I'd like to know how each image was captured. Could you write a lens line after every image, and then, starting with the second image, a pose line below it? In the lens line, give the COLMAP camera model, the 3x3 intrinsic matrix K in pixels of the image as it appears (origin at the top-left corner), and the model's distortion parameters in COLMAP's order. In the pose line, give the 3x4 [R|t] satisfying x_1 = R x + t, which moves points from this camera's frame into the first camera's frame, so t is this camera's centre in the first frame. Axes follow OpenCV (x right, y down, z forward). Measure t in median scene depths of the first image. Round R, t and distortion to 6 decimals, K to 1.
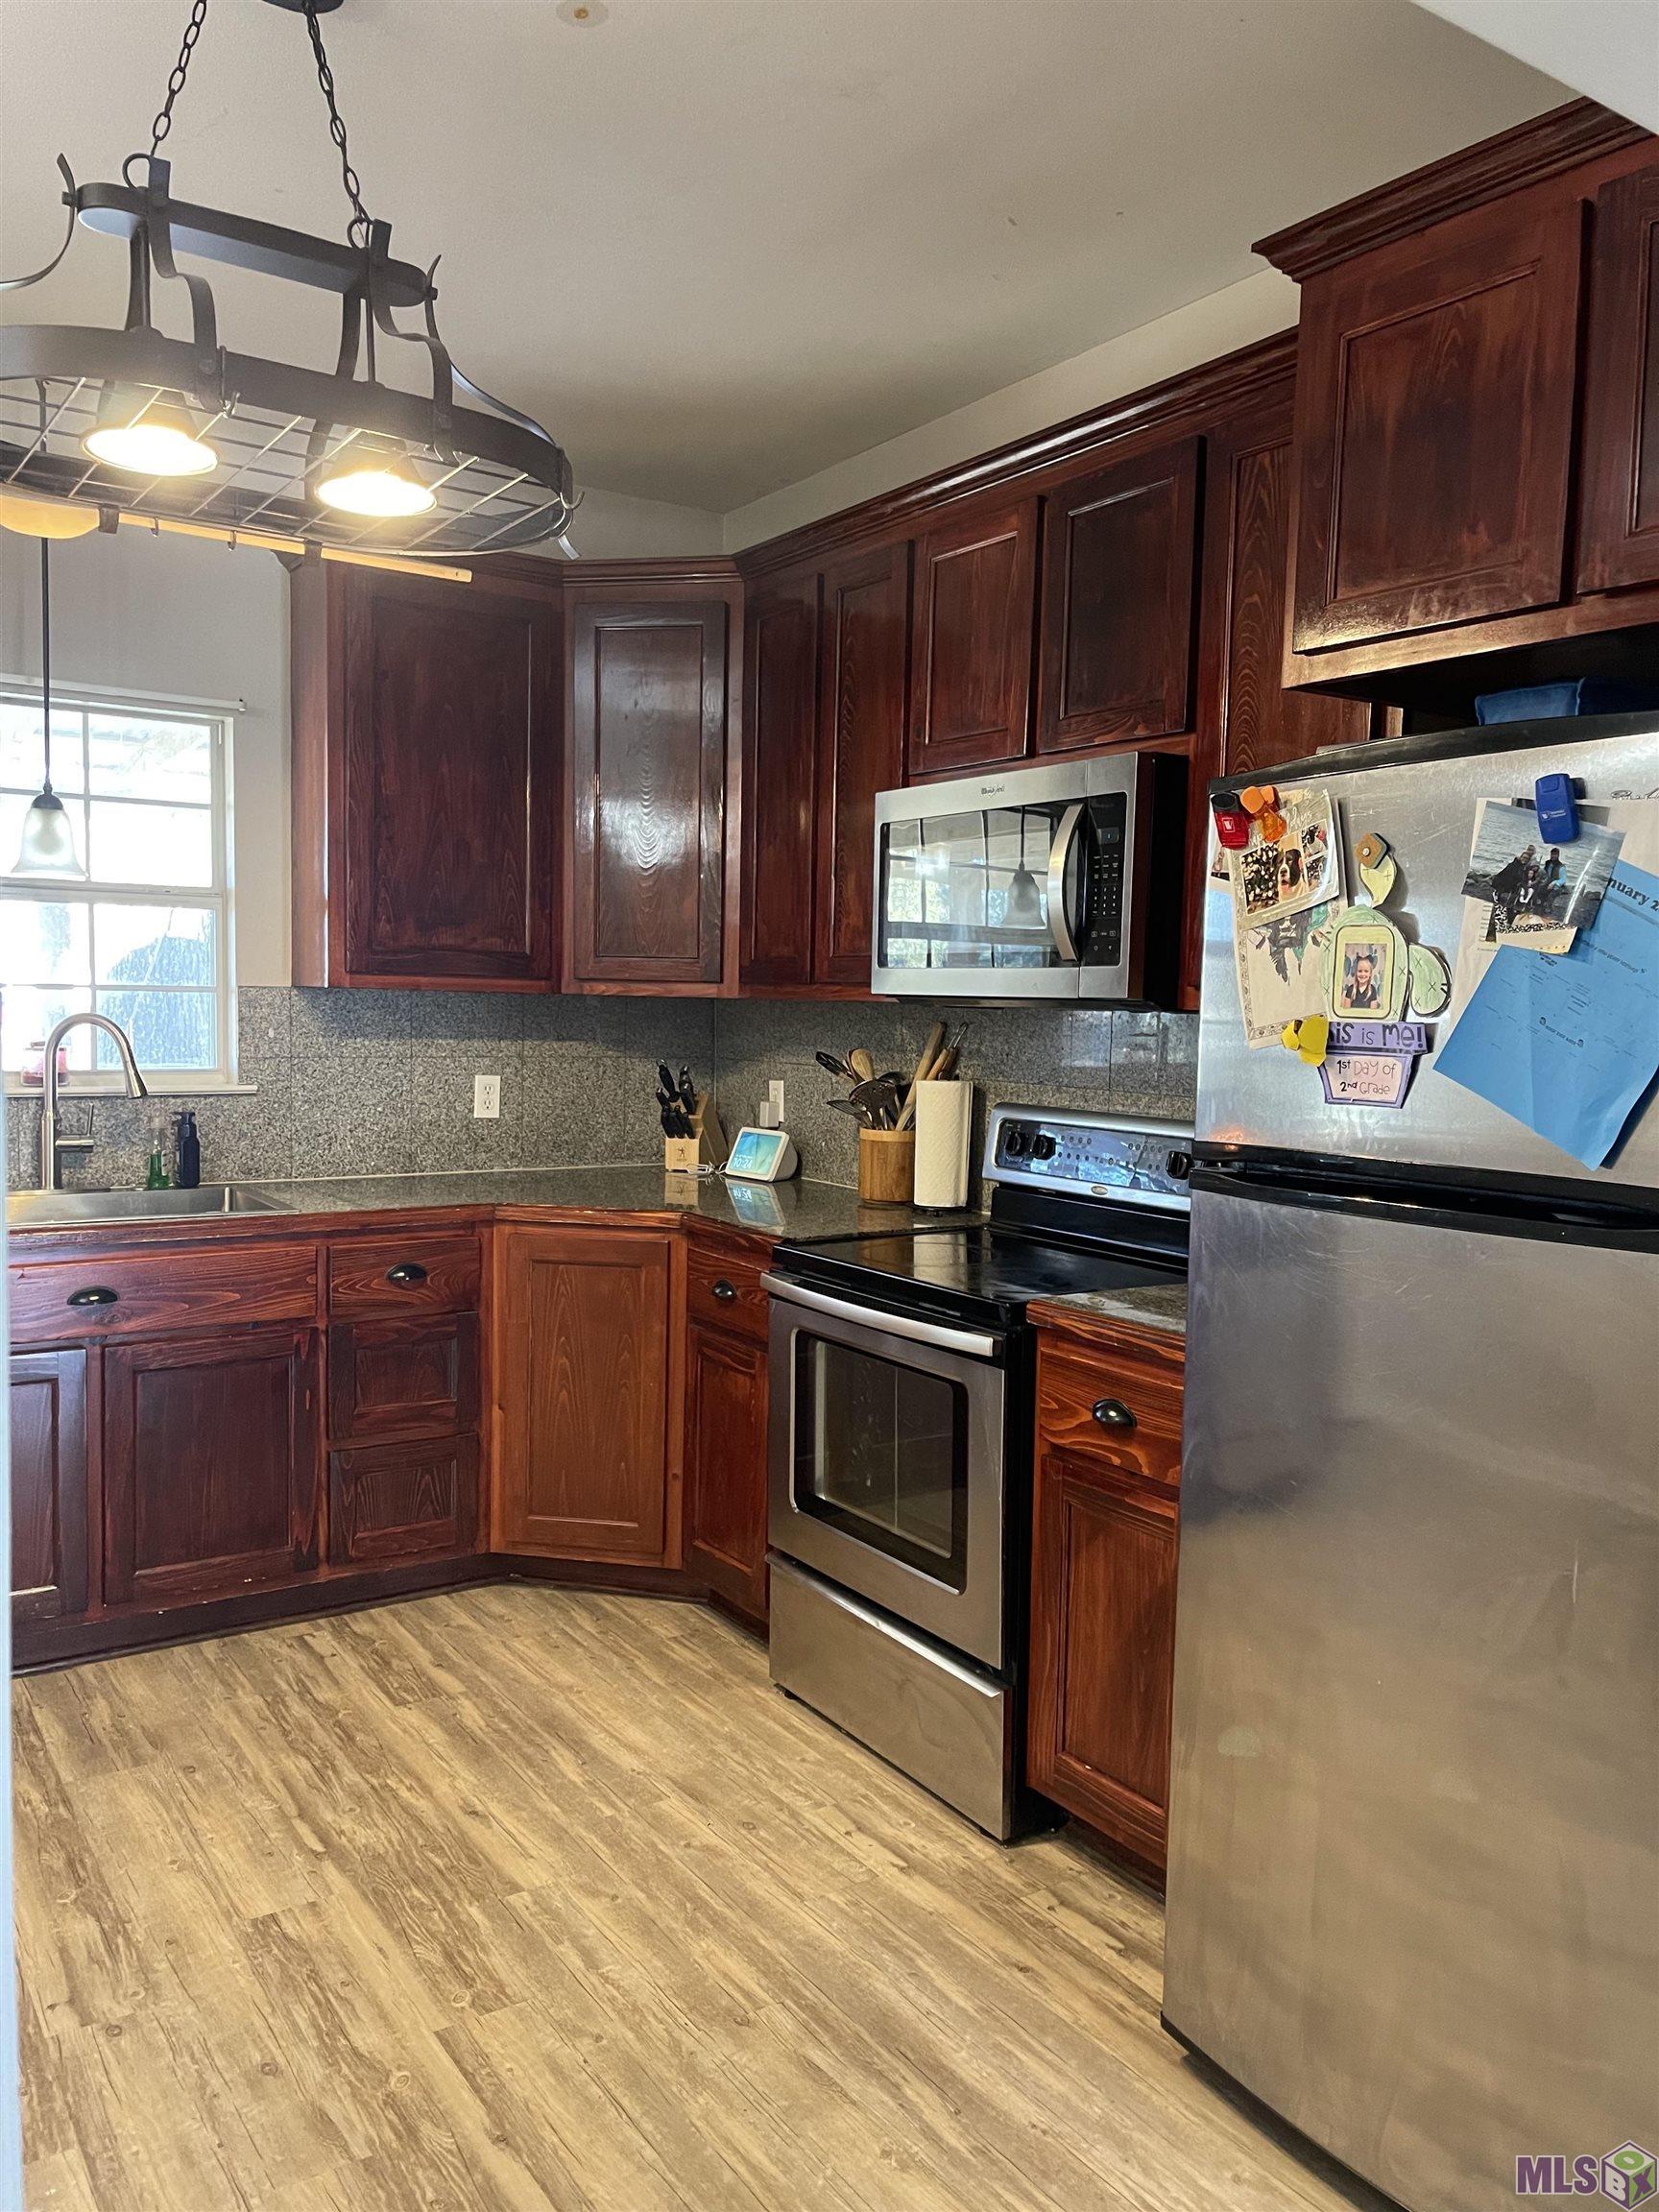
lens RADIAL K [[1651.1, 0, 829.5], [0, 1651.1, 1106.0], [0, 0, 1]] dist [0.062536, -0.076520]
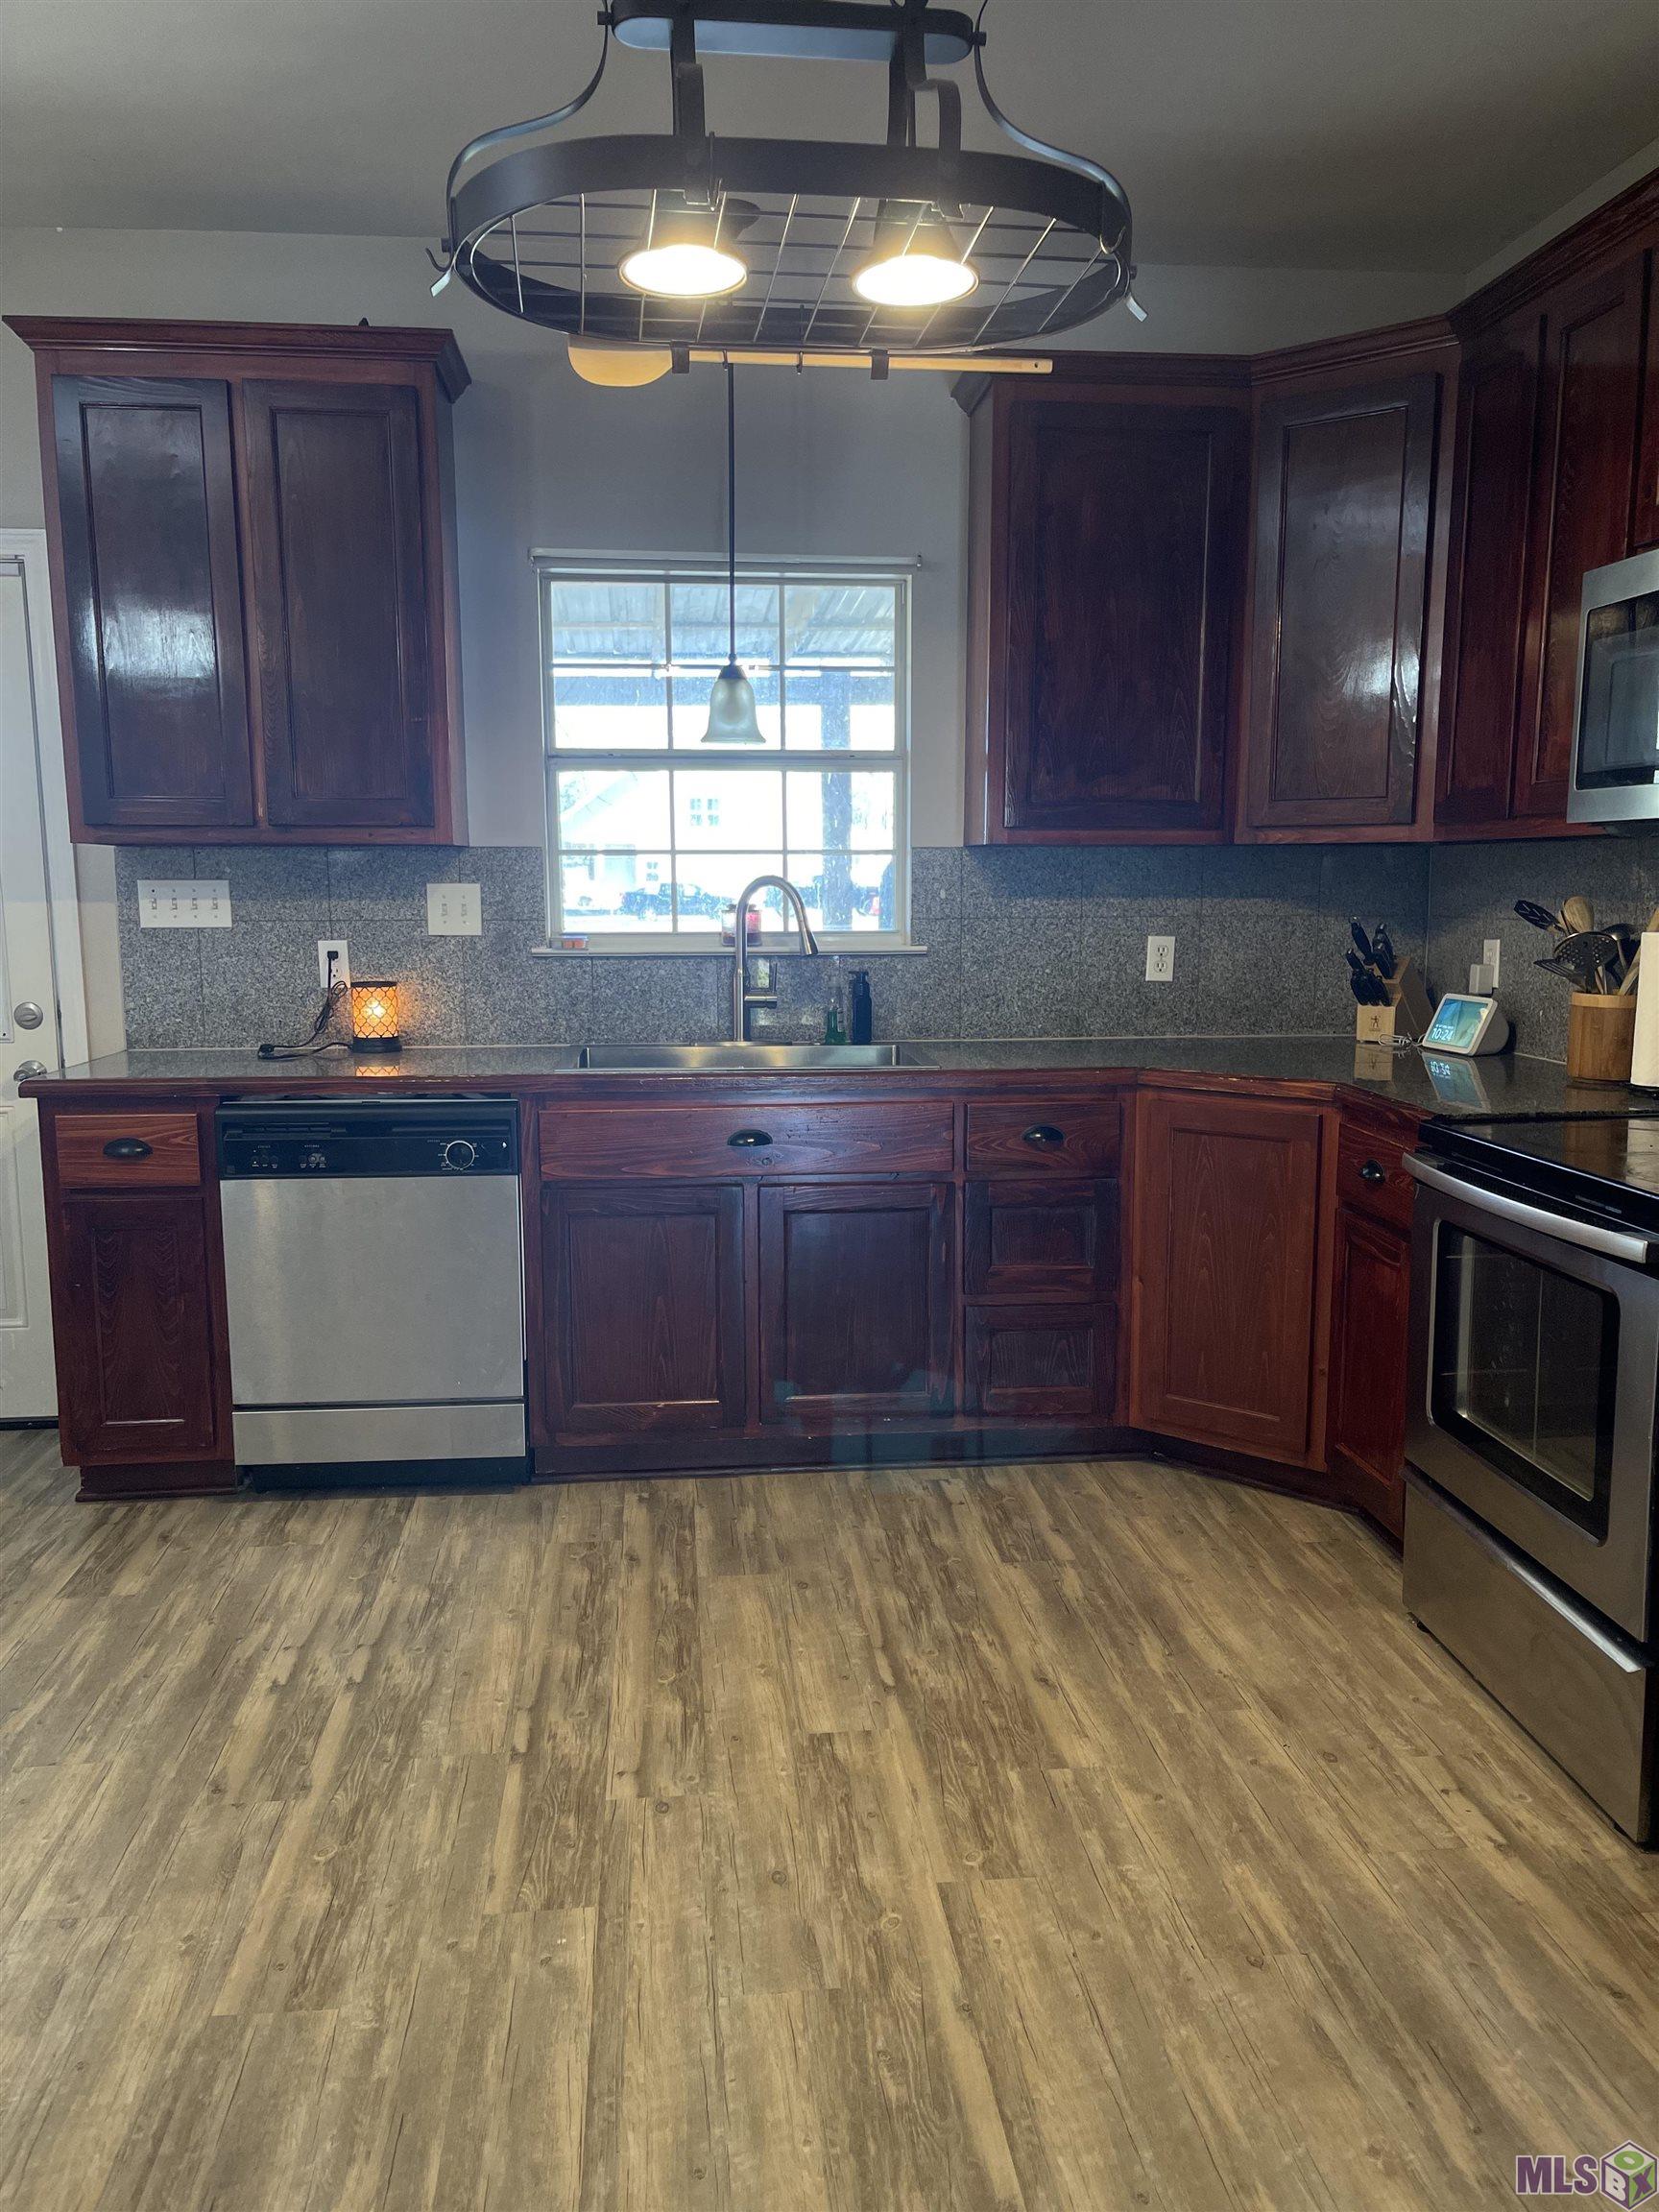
lens RADIAL K [[1668.6, 0, 834.9], [0, 1668.6, 1122.2], [0, 0, 1]] dist [0.078648, -0.090923]
pose [[0.889233, 0.046023, -0.455133, 0.100438], [-0.010088, 0.996657, 0.081073, 0.017346], [0.457342, -0.067502, 0.886725, 0.082117]]
